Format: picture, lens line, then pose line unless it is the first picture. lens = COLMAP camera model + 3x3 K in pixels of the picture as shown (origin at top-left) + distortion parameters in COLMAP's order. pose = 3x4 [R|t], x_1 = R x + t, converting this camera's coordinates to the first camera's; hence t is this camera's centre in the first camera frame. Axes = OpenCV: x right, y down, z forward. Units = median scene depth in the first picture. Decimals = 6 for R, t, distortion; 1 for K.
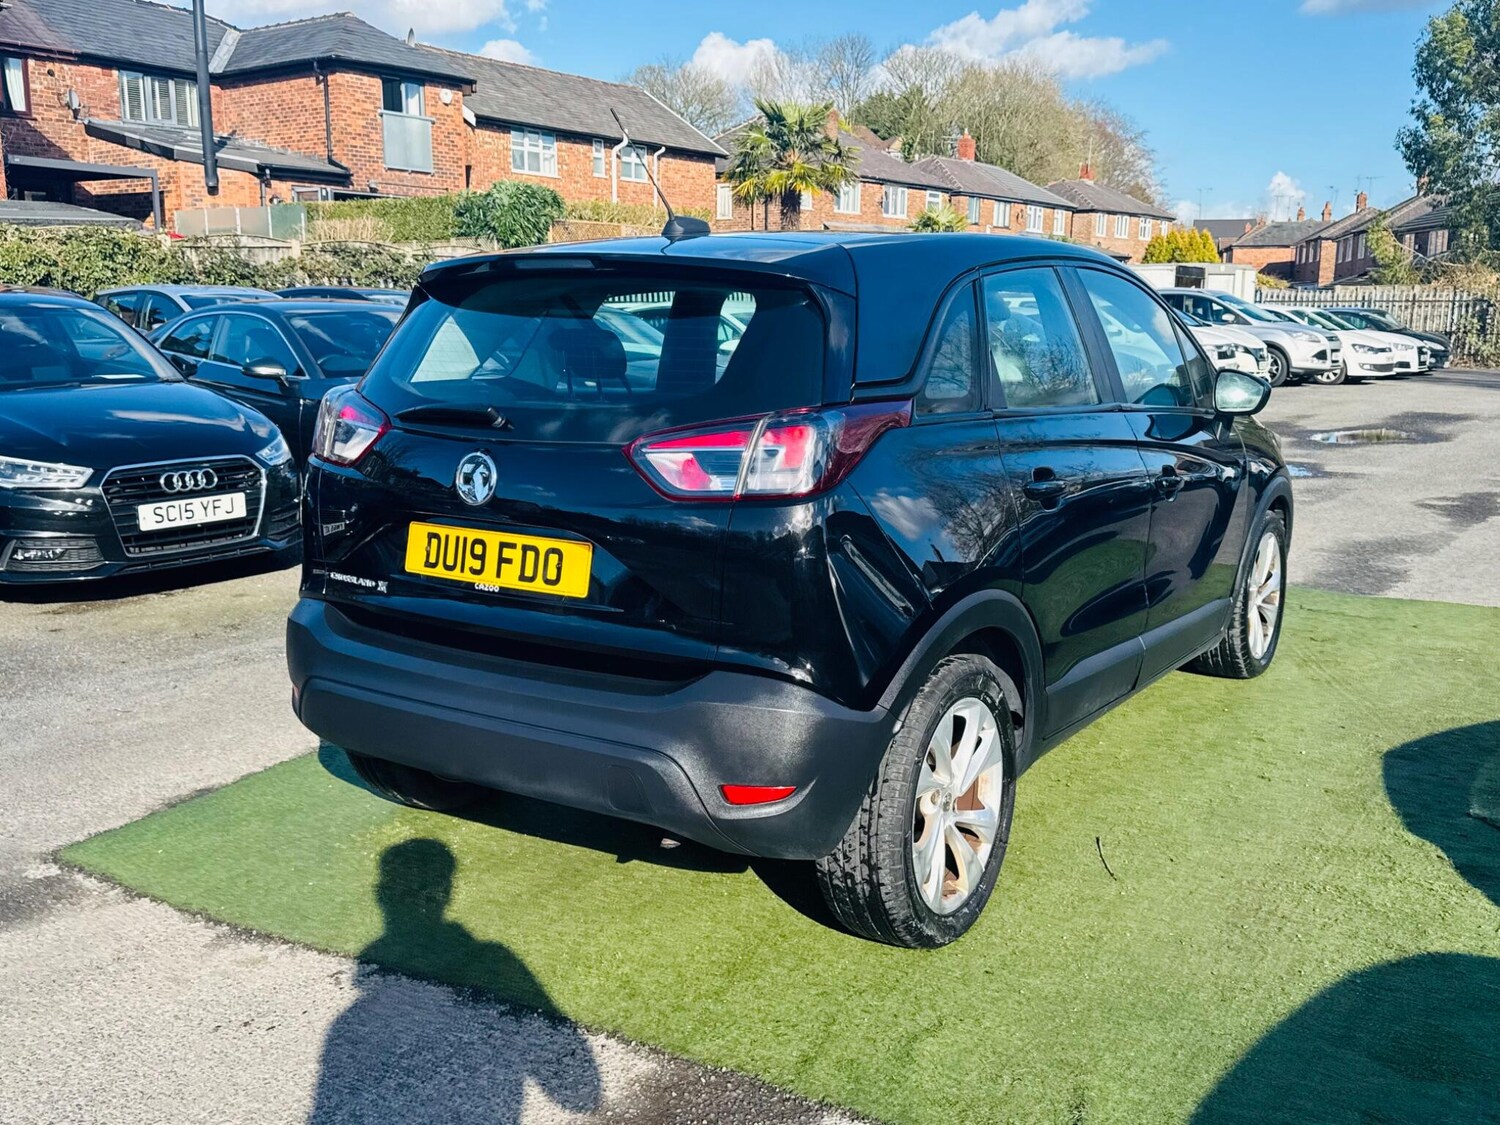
lens RADIAL K [[1361.0, 0, 747.4], [0, 1361.0, 571.5], [0, 0, 1]] dist [0.025252, 0.000000]
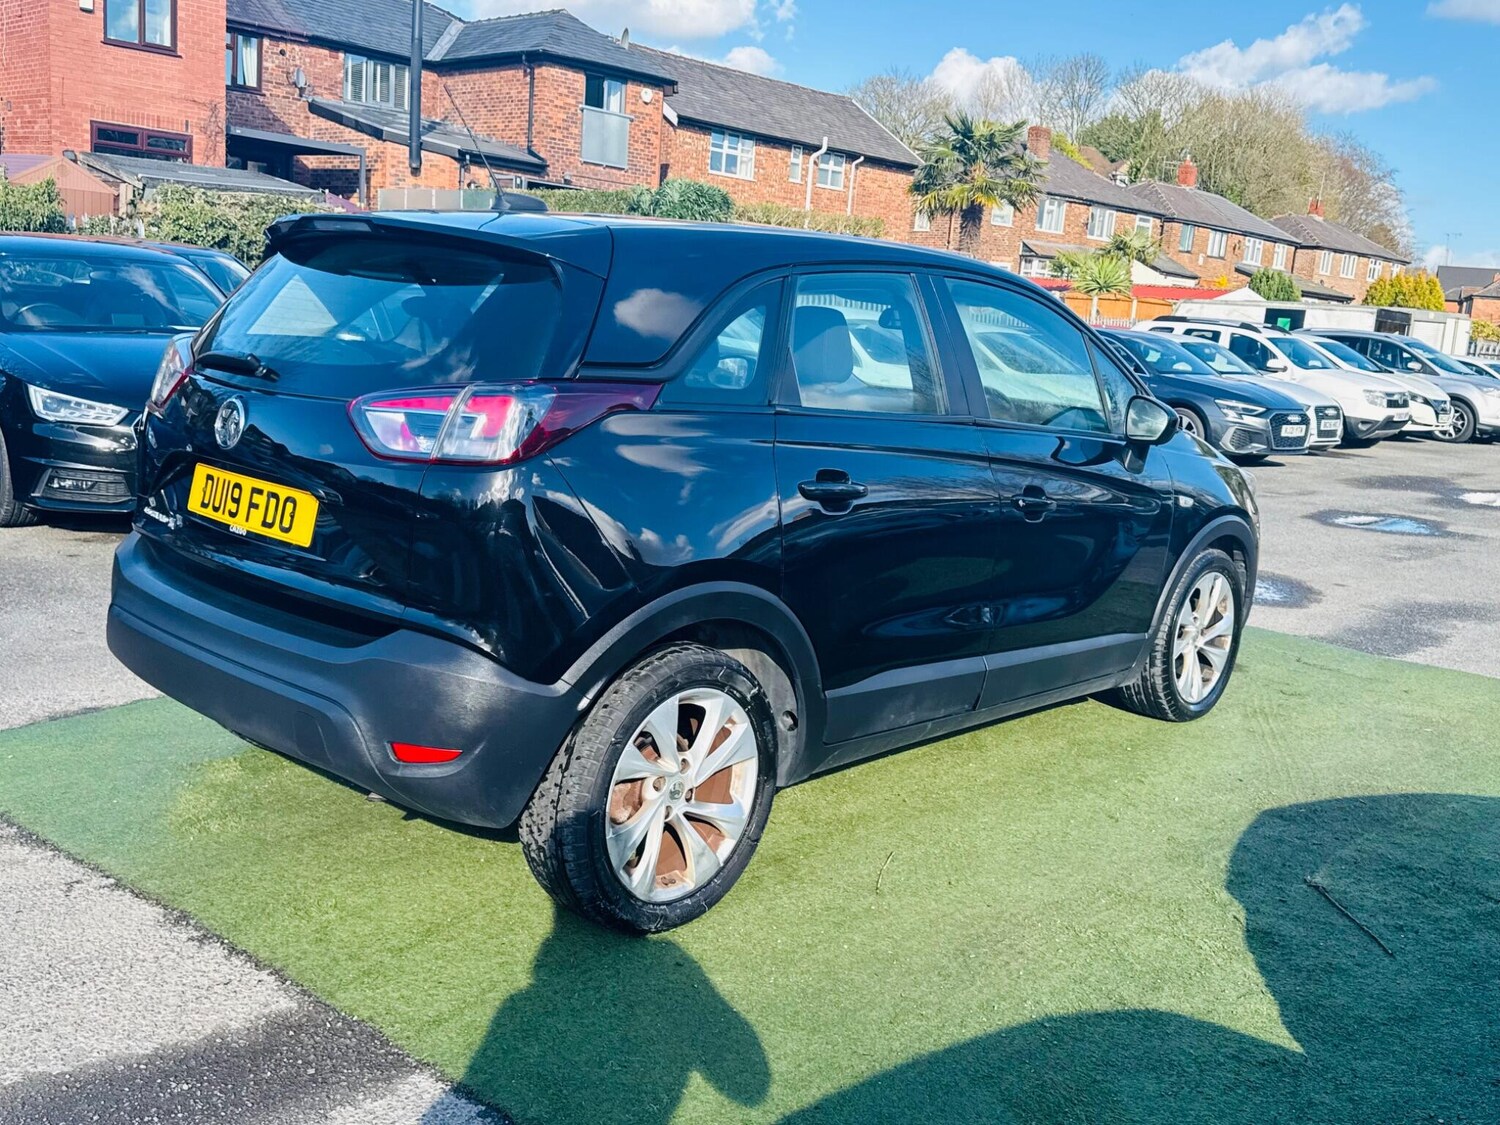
lens RADIAL K [[1361.0, 0, 760.9], [0, 1361.0, 558.2], [0, 0, 1]] dist [0.025252, 0.000000]
pose [[0.986848, 0.096915, -0.129380, 0.270460], [-0.098912, 0.995055, -0.009084, 0.002346], [0.127860, 0.021762, 0.991553, 0.014947]]
